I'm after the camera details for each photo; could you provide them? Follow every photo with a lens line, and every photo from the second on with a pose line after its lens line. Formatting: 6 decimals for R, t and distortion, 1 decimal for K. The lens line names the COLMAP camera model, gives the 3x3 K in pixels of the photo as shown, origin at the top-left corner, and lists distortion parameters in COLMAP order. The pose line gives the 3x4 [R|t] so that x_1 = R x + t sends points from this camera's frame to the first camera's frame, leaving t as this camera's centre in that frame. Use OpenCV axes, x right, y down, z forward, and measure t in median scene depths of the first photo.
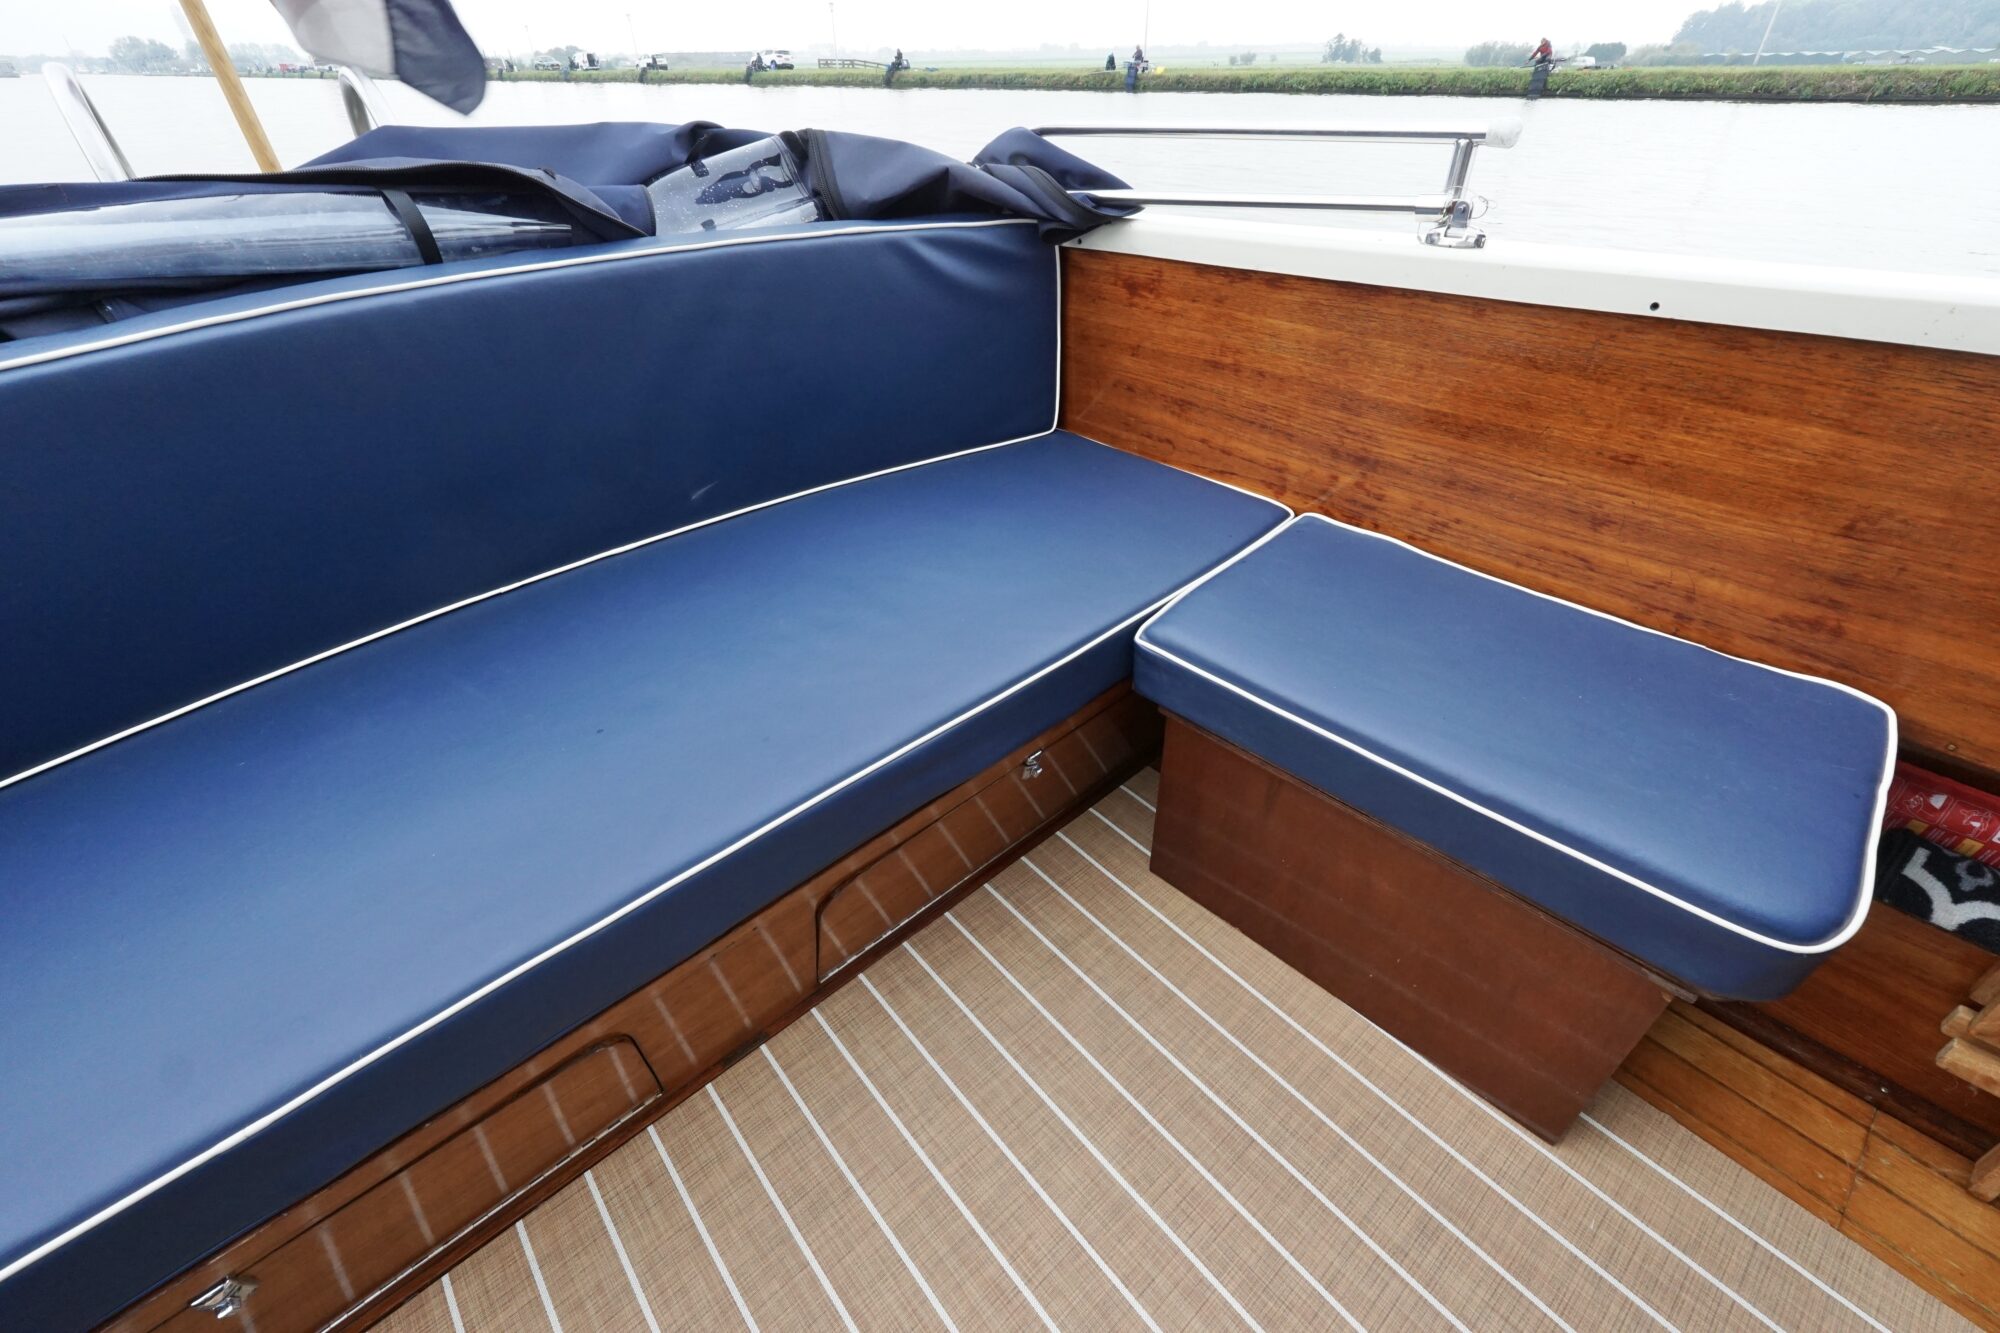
lens RADIAL K [[839.4, 0, 998.5], [0, 839.4, 662.5], [0, 0, 1]] dist [-0.018507, 0.007314]
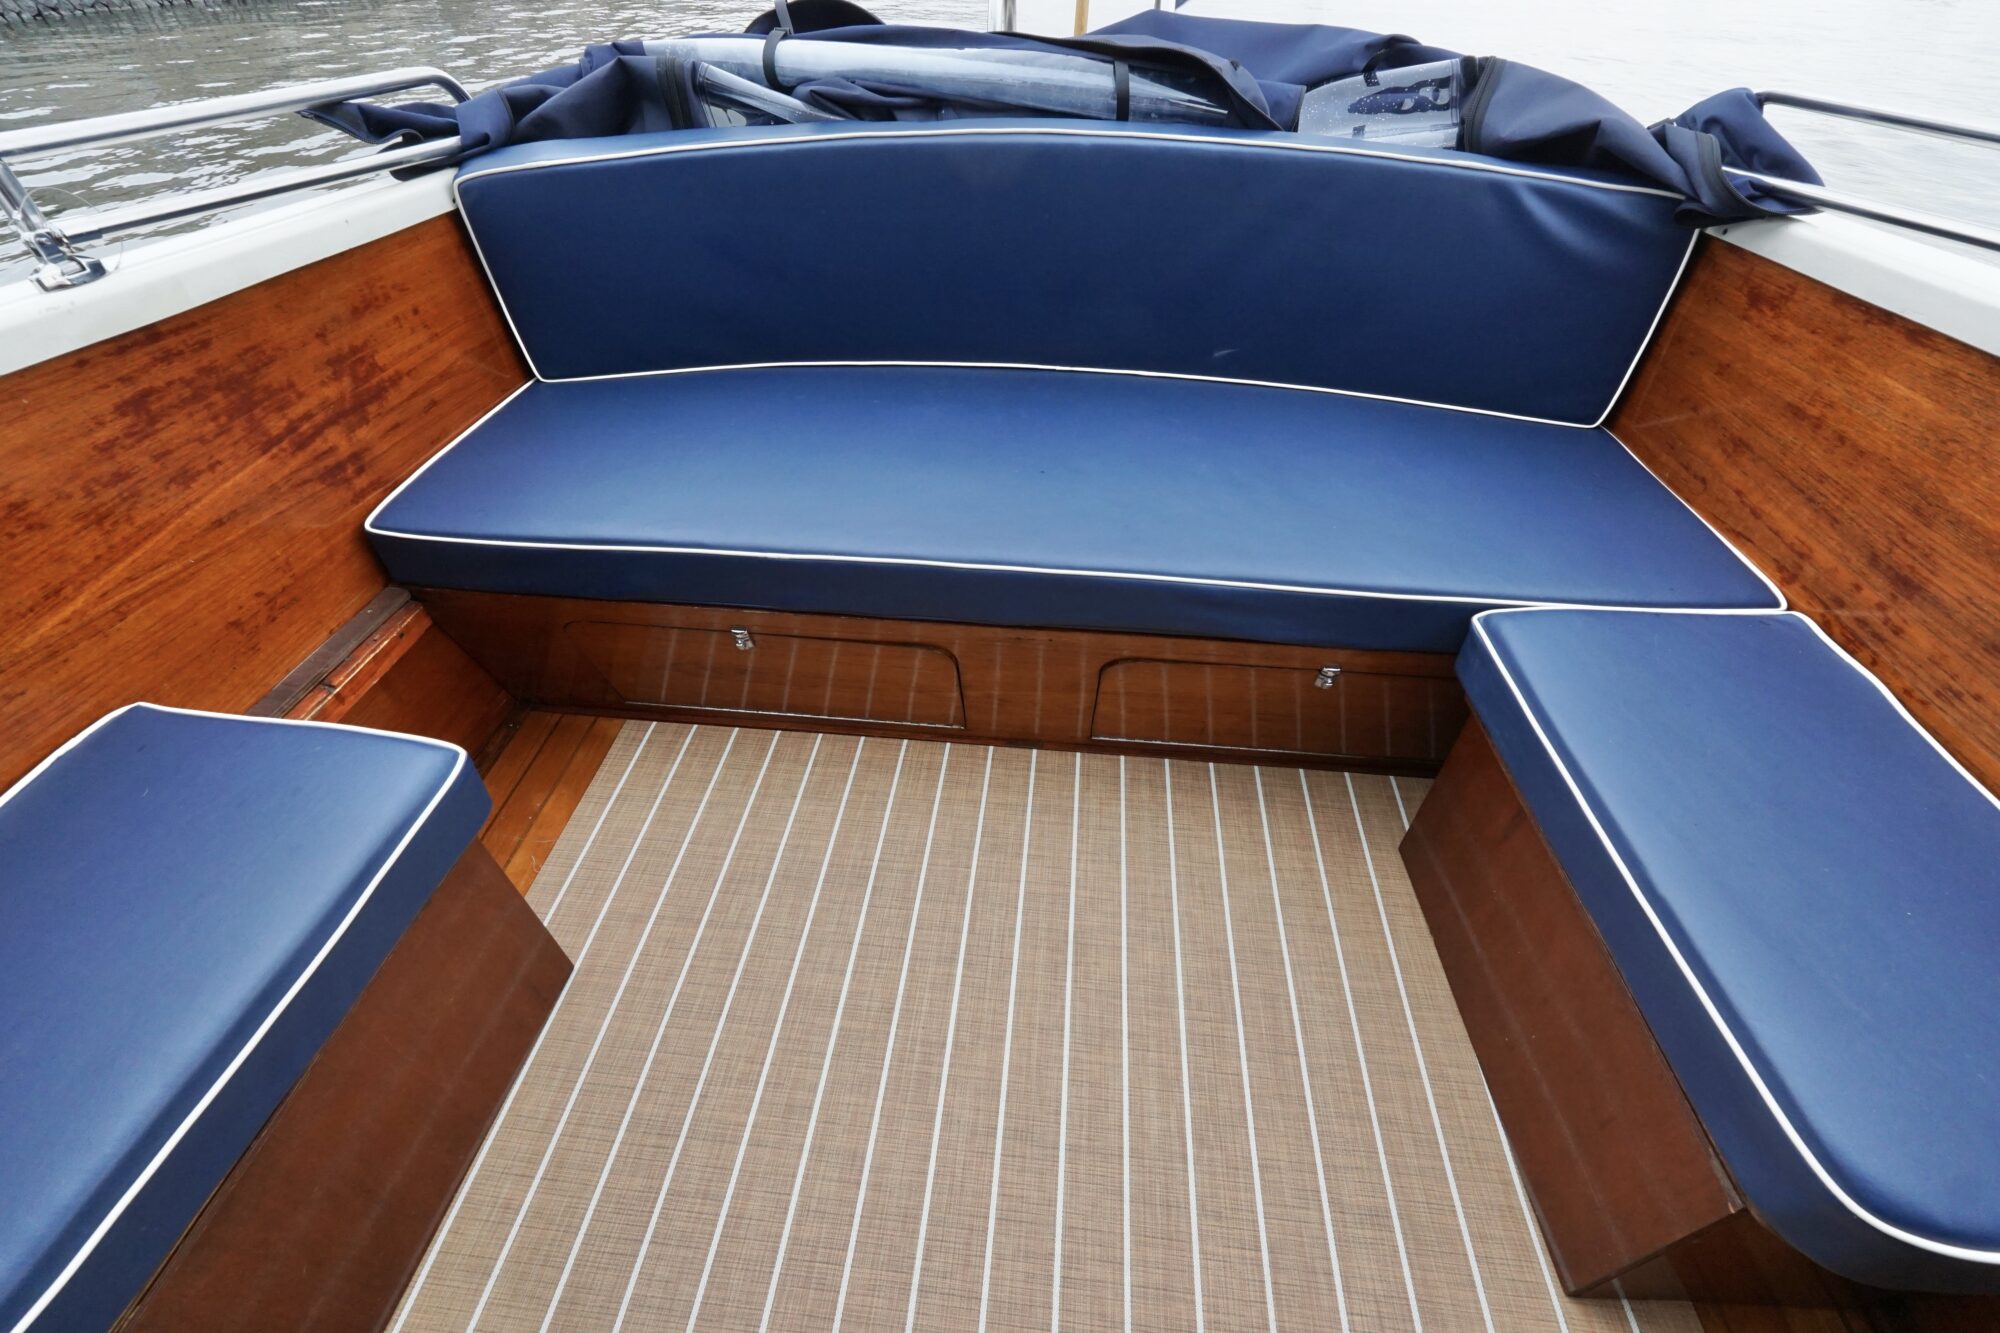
lens RADIAL K [[839.4, 0, 998.5], [0, 839.4, 662.5], [0, 0, 1]] dist [-0.018507, 0.007314]
pose [[0.685264, 0.516560, -0.513399, 0.277138], [-0.460464, 0.853456, 0.244103, 0.032406], [0.564257, 0.069126, 0.822700, -0.145484]]
